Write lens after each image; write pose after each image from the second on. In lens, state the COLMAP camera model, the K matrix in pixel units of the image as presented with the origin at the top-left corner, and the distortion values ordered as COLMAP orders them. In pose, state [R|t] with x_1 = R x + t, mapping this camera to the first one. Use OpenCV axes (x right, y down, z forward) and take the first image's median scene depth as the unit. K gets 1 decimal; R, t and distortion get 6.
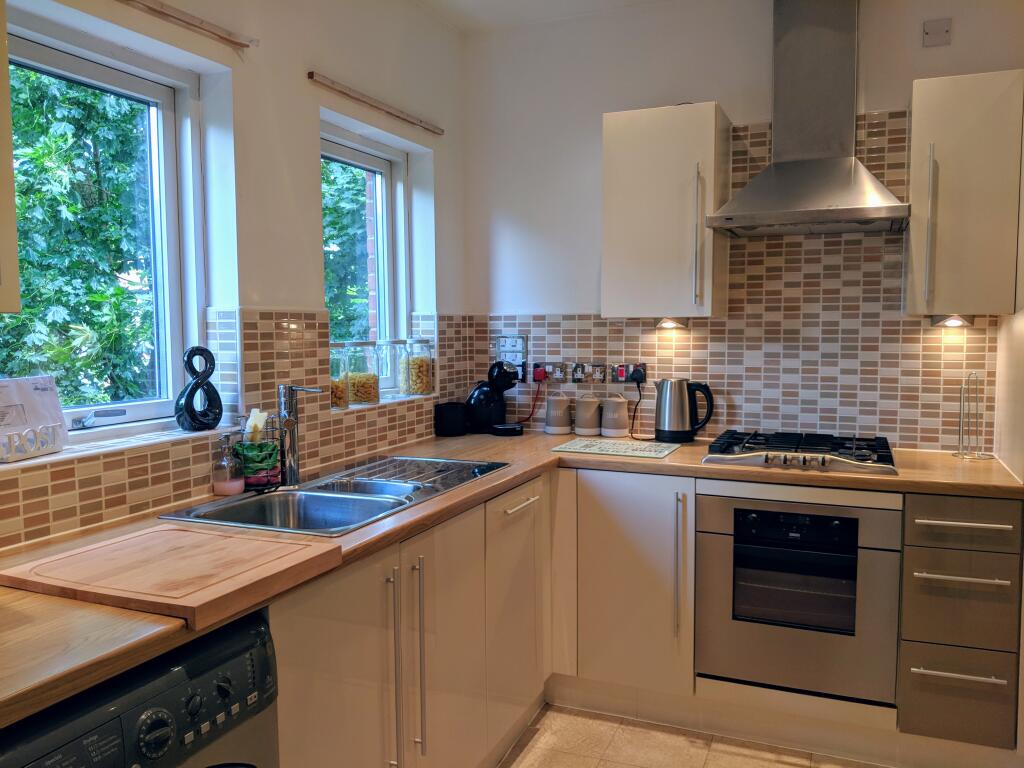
lens RADIAL K [[797.9, 0, 512.0], [0, 797.9, 384.0], [0, 0, 1]] dist [0.109647, -0.211995]
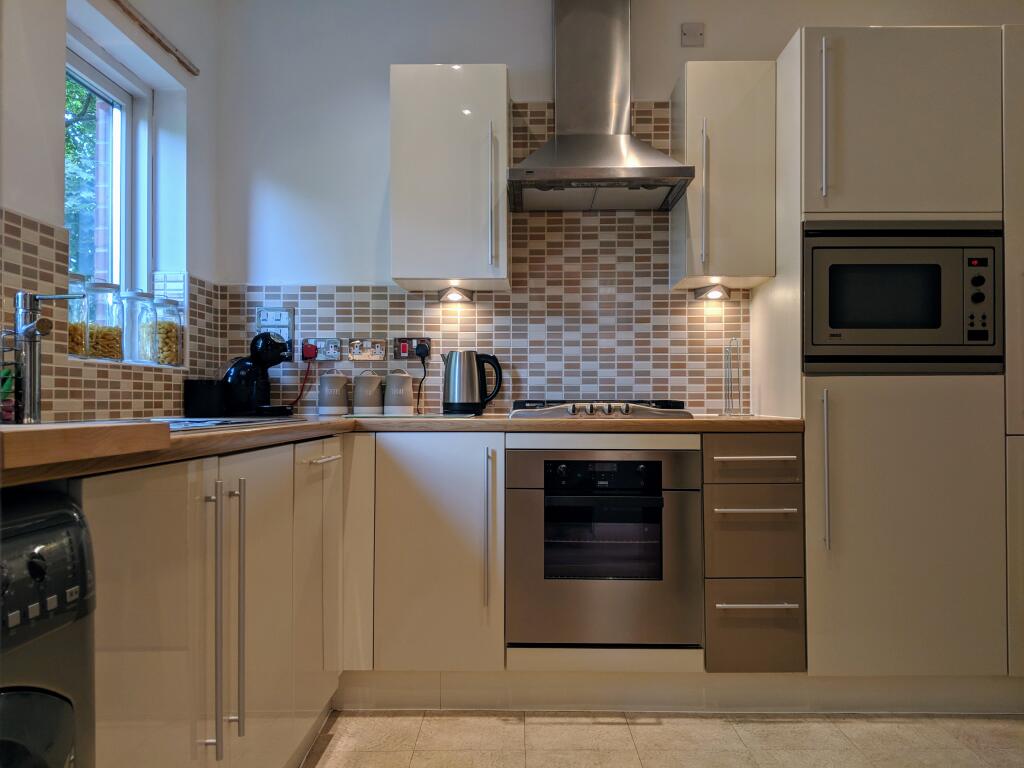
lens RADIAL K [[807.1, 0, 512.0], [0, 807.1, 384.0], [0, 0, 1]] dist [0.164930, -0.367485]
pose [[0.929718, 0.011648, 0.368089, -0.101599], [0.020829, 0.996237, -0.084134, 0.119054], [-0.367684, 0.085888, 0.925976, 0.083127]]
